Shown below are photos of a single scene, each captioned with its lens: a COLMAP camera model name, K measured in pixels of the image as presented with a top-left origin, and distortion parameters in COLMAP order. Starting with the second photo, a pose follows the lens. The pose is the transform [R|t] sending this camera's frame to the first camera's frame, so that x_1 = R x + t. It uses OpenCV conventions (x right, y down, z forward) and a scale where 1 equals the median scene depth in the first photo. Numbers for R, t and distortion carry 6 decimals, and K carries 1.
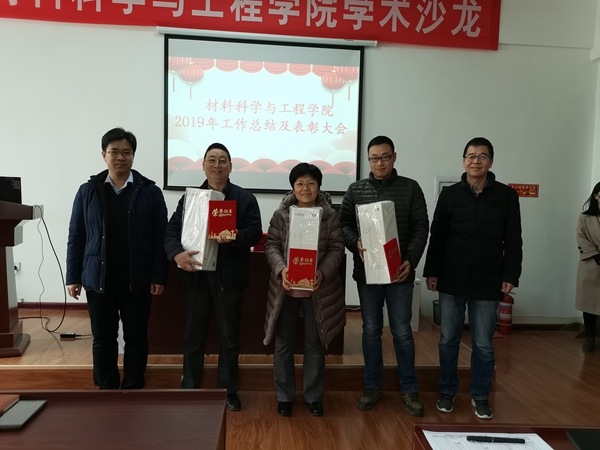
lens RADIAL K [[462.7, 0, 300.0], [0, 462.7, 225.0], [0, 0, 1]] dist [0.052079, -0.048654]
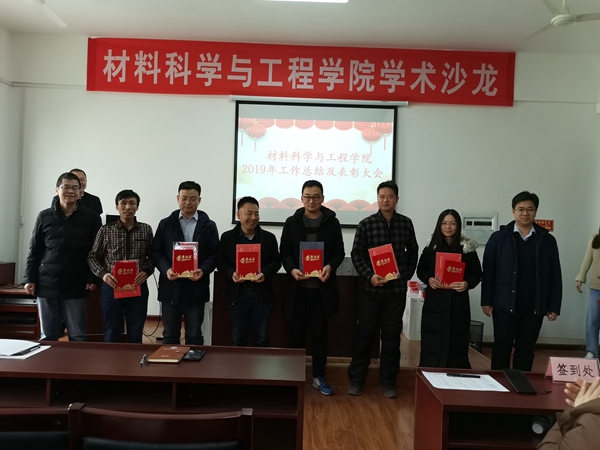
lens RADIAL K [[462.7, 0, 300.0], [0, 462.7, 225.0], [0, 0, 1]] dist [0.052079, -0.048654]
pose [[0.996344, 0.002938, -0.085383, -0.009981], [-0.008382, 0.997949, -0.063468, 0.003381], [0.085022, 0.063951, 0.994325, -0.202081]]
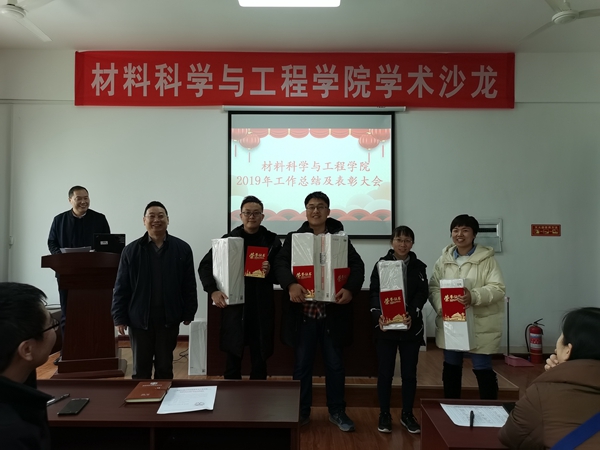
lens RADIAL K [[462.7, 0, 300.0], [0, 462.7, 225.0], [0, 0, 1]] dist [0.052079, -0.048654]
pose [[0.995533, -0.027388, -0.090349, -0.001430], [0.020162, 0.996595, -0.079948, -0.010245], [0.092231, 0.077769, 0.992696, -0.161463]]
